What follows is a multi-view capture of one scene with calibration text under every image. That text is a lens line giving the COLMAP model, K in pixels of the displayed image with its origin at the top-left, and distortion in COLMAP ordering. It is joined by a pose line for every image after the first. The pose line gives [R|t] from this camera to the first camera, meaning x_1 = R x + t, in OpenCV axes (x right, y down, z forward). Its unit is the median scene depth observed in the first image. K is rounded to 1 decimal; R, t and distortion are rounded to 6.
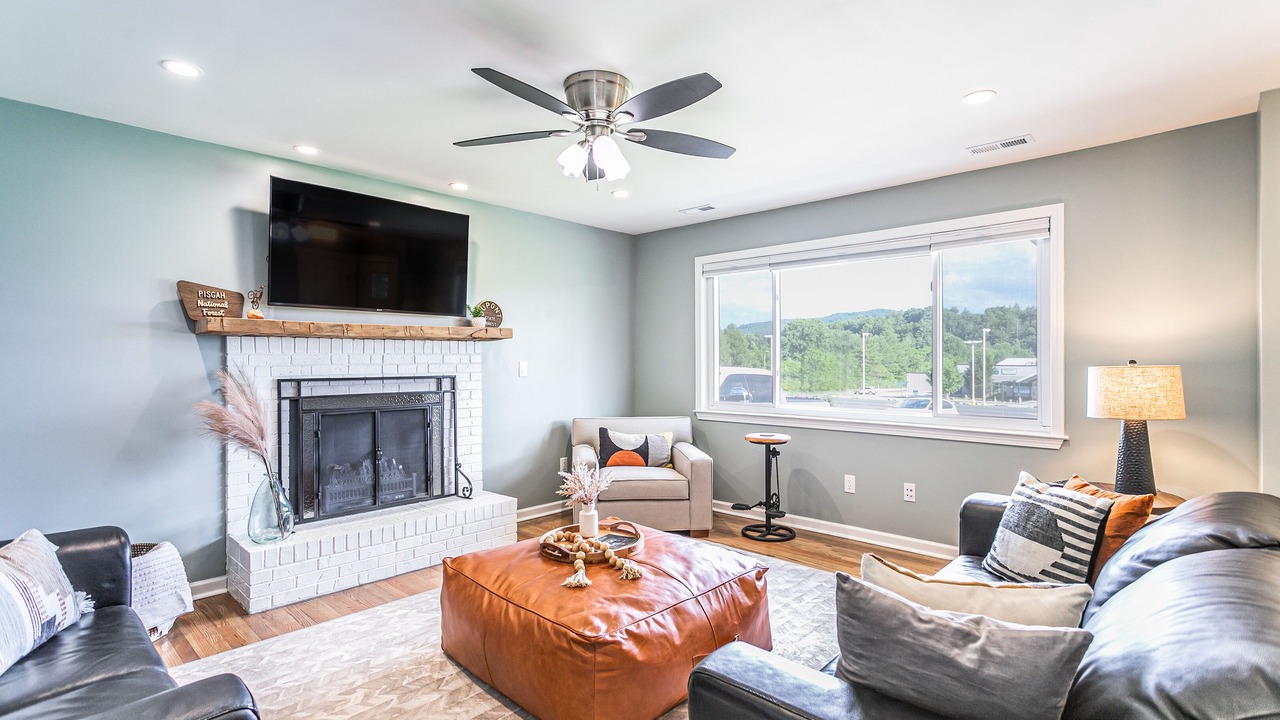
lens RADIAL K [[600.8, 0, 642.3], [0, 600.8, 362.1], [0, 0, 1]] dist [-0.000077, 0.001605]
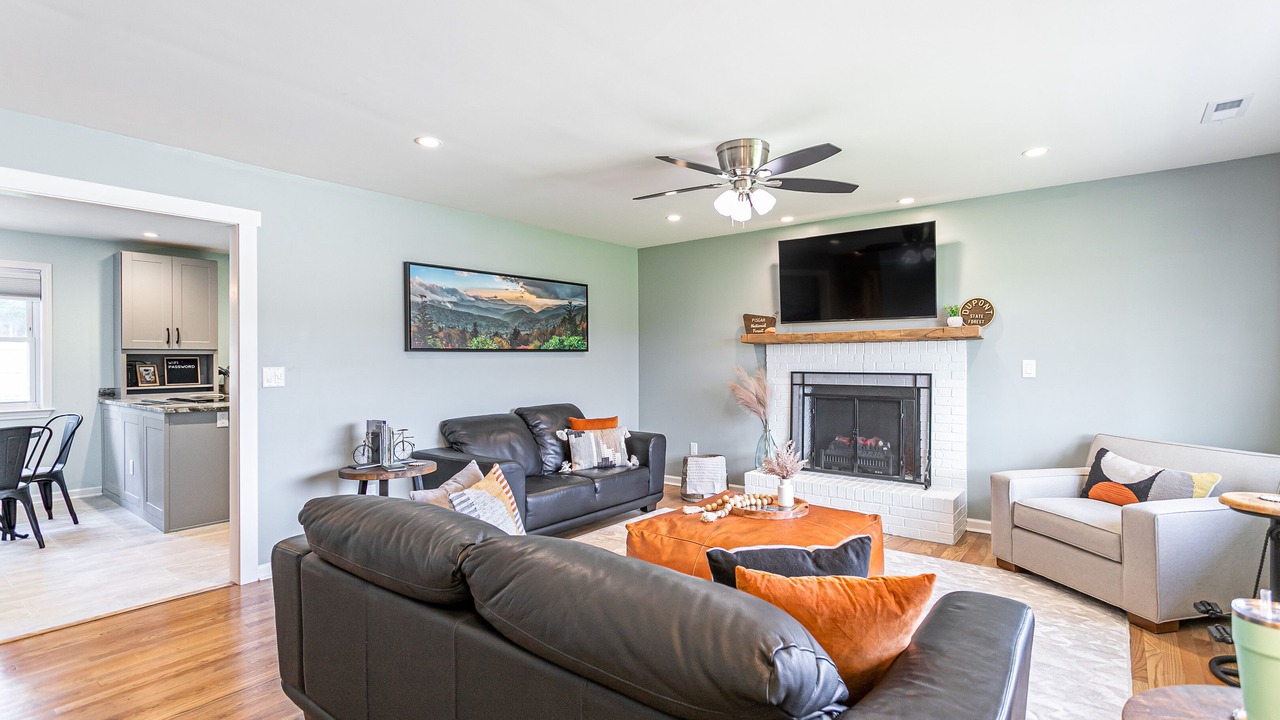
lens RADIAL K [[600.8, 0, 636.2], [0, 600.8, 362.4], [0, 0, 1]] dist [-0.000077, 0.001605]
pose [[0.072591, 0.010446, -0.997307, 0.765604], [0.001674, 0.999942, 0.010595, -0.009763], [0.997360, -0.002439, 0.072569, 0.427655]]
